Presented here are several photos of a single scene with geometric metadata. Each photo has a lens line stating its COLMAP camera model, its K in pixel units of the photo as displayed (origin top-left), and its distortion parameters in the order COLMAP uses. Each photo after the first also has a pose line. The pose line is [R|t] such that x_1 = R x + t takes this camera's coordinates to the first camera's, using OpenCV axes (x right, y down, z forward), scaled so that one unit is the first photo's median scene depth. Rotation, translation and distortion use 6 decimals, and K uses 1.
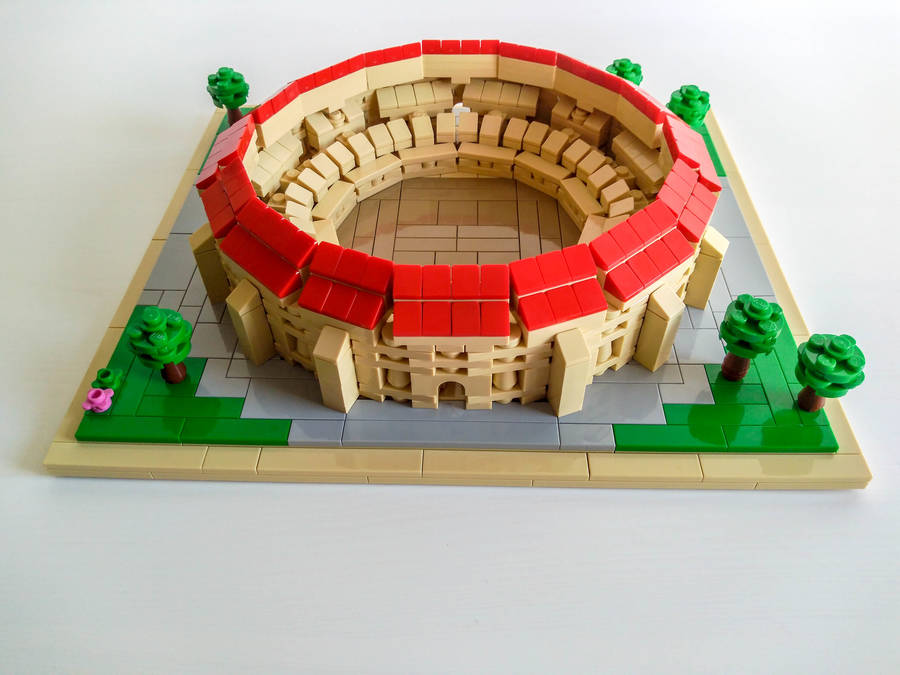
lens RADIAL K [[654.0, 0, 460.8], [0, 654.0, 316.5], [0, 0, 1]] dist [0.002776, -0.003715]
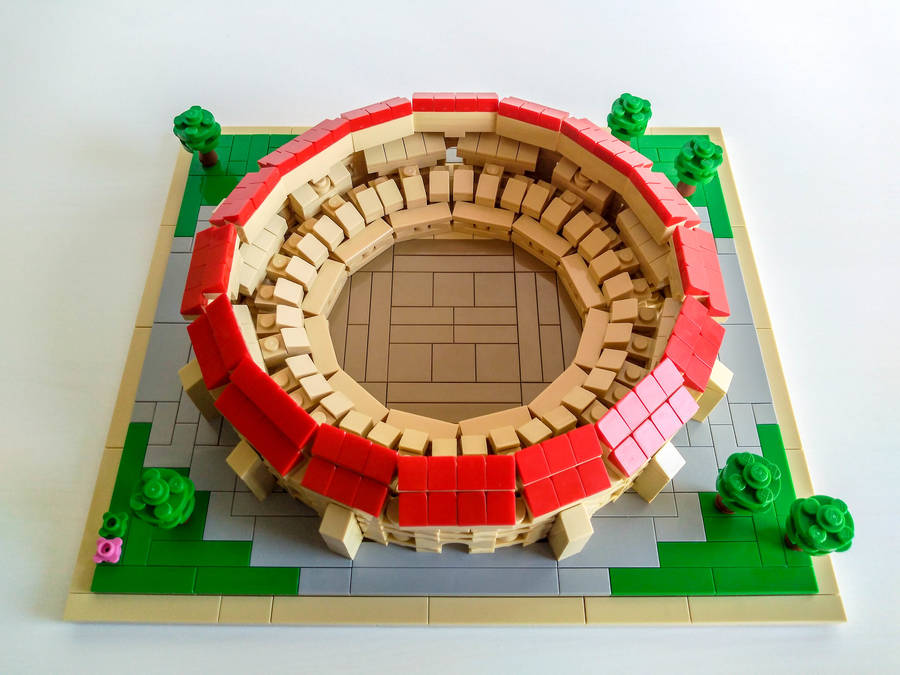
lens RADIAL K [[654.0, 0, 460.8], [0, 654.0, 316.5], [0, 0, 1]] dist [0.002776, -0.003715]
pose [[0.999554, -0.012589, 0.027079, -0.020867], [0.006271, 0.975060, 0.221851, -0.335437], [-0.029196, -0.221583, 0.974704, 0.053594]]
